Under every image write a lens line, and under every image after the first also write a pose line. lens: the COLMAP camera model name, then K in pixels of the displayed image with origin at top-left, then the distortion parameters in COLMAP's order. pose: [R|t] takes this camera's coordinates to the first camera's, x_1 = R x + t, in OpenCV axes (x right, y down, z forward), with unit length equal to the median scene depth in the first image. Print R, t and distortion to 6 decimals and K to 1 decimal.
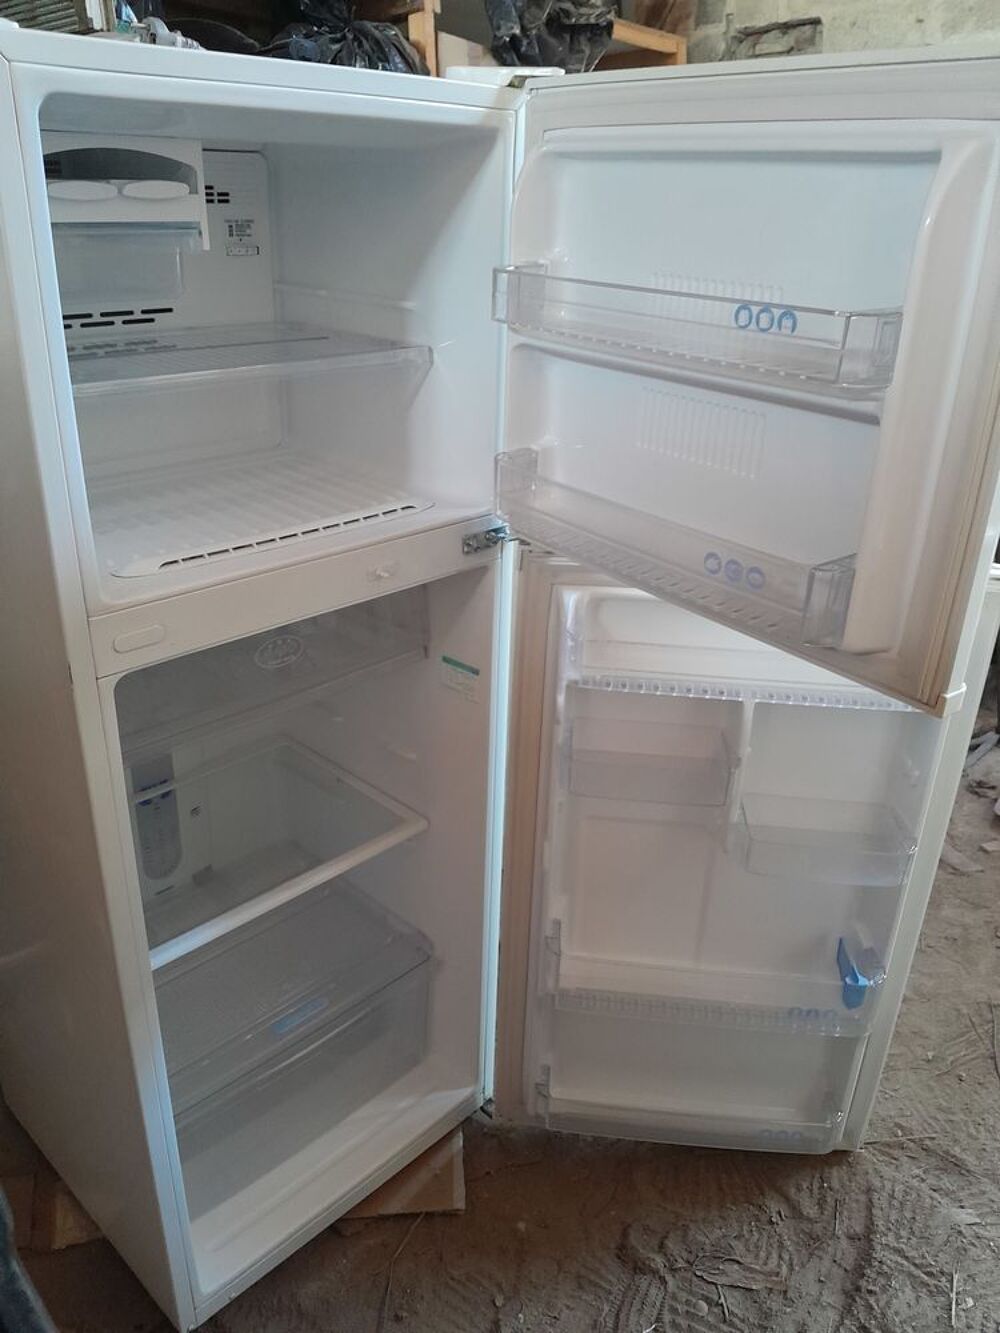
lens RADIAL K [[1033.8, 0, 500.0], [0, 1033.8, 666.5], [0, 0, 1]] dist [0.058081, -0.170672]
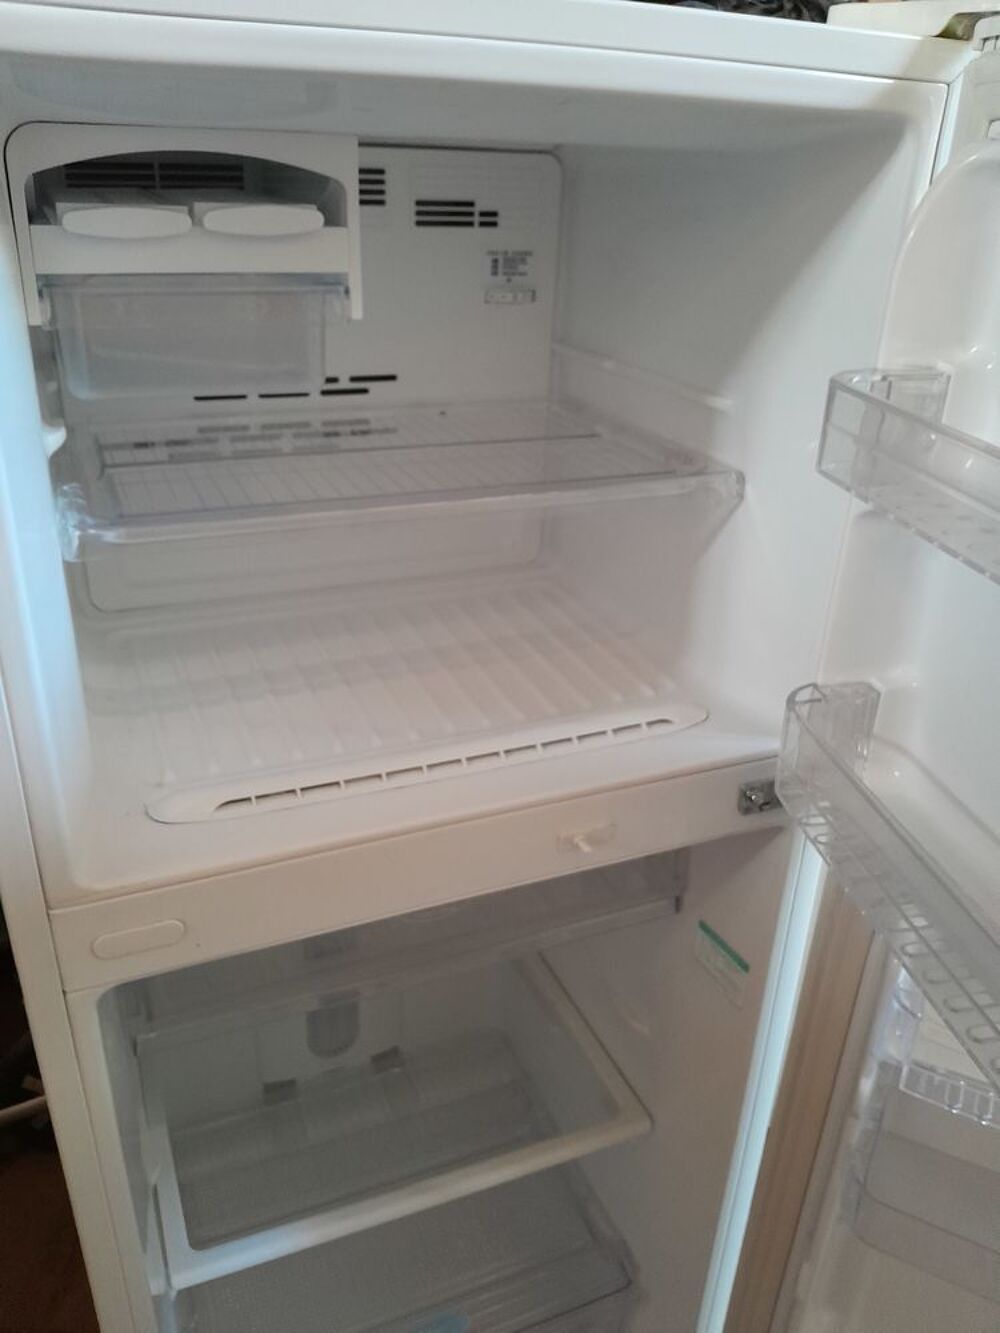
lens RADIAL K [[1070.1, 0, 500.0], [0, 1070.1, 666.5], [0, 0, 1]] dist [-0.002922, -0.000738]
pose [[0.920231, 0.173006, -0.351060, 0.042112], [-0.174564, 0.984263, 0.027473, -0.185488], [0.350288, 0.036001, 0.935950, 0.358074]]
